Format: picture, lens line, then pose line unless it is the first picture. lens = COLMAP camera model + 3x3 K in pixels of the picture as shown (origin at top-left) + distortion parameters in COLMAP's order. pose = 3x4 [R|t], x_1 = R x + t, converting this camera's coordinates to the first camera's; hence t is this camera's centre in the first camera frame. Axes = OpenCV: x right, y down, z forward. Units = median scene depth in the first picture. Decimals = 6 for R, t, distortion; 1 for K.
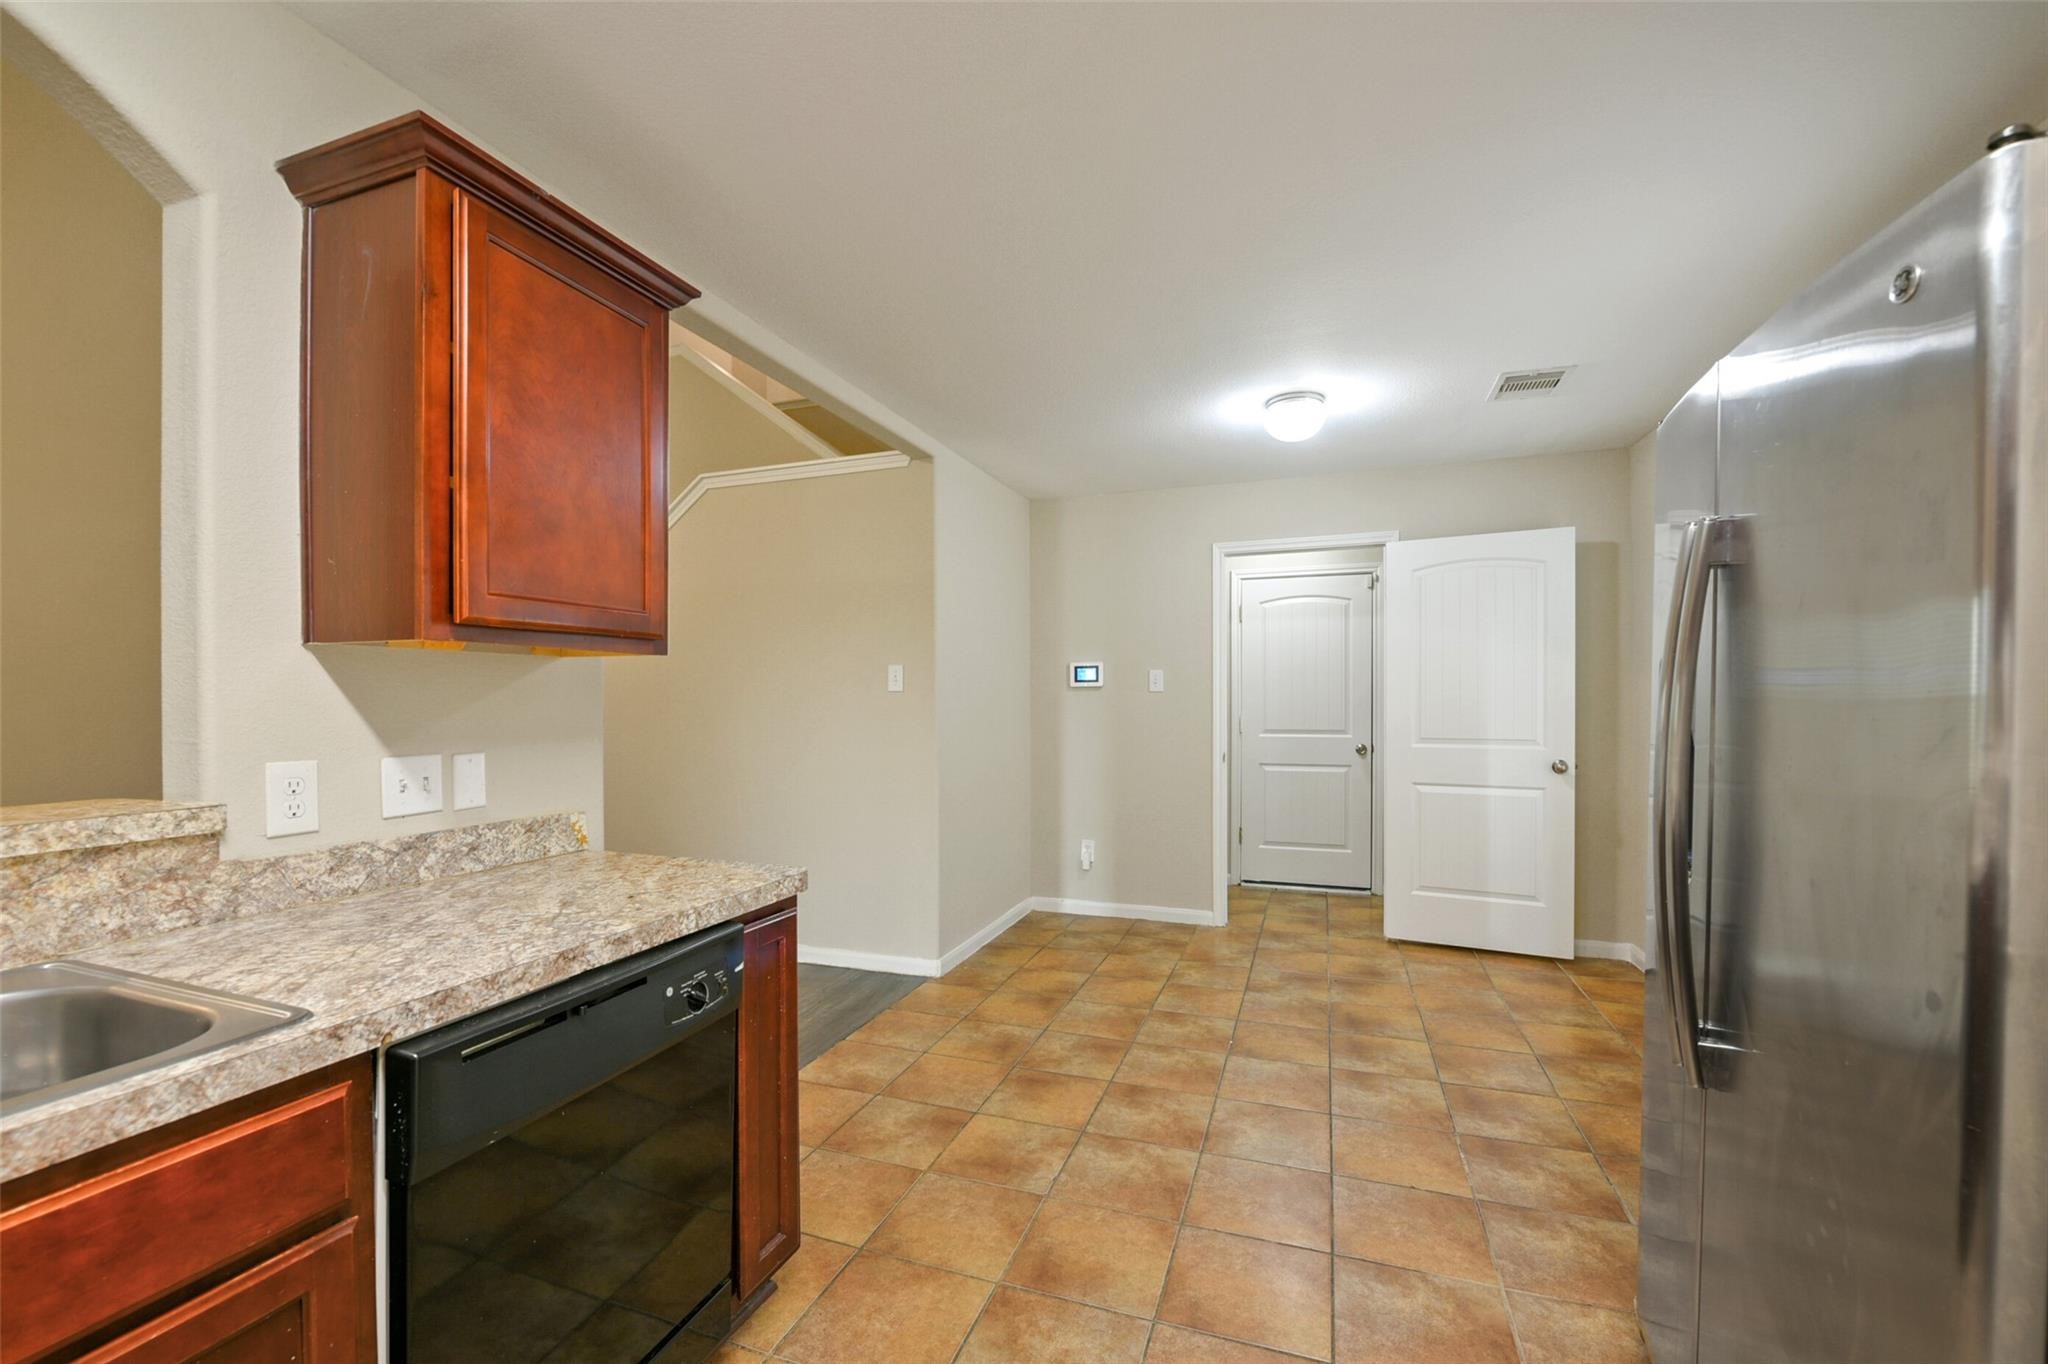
lens RADIAL K [[834.3, 0, 1013.9], [0, 834.3, 696.6], [0, 0, 1]] dist [-0.005099, -0.000308]
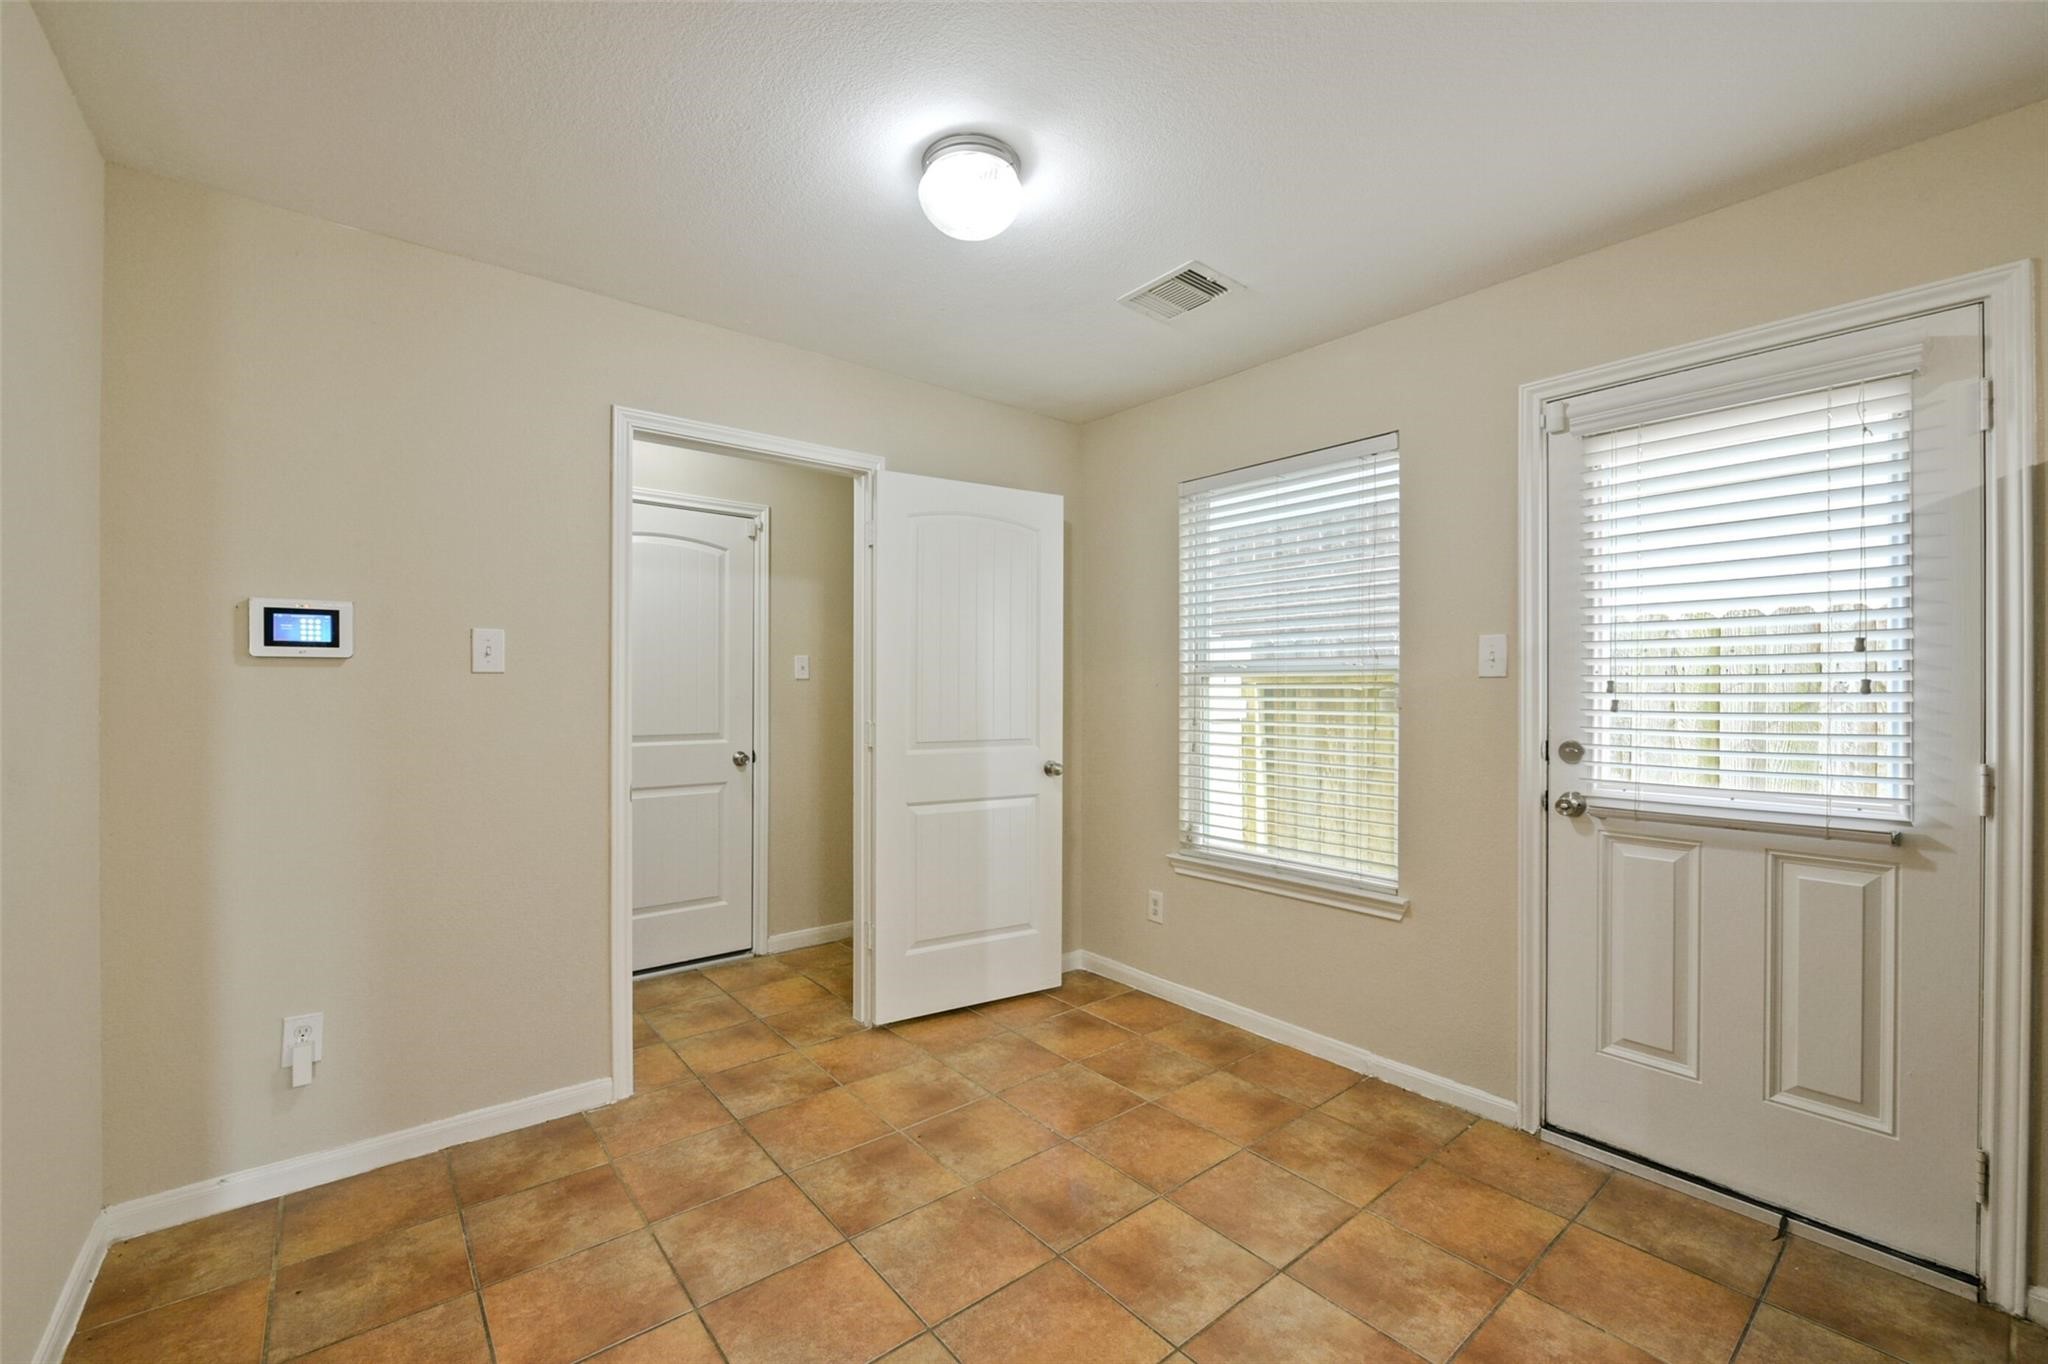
lens RADIAL K [[834.3, 0, 1013.9], [0, 834.3, 696.6], [0, 0, 1]] dist [-0.005099, -0.000308]
pose [[0.518530, -0.002264, 0.855057, -0.100426], [-0.004870, 0.999972, 0.005600, 0.004581], [-0.855046, -0.007068, 0.518504, 0.542337]]
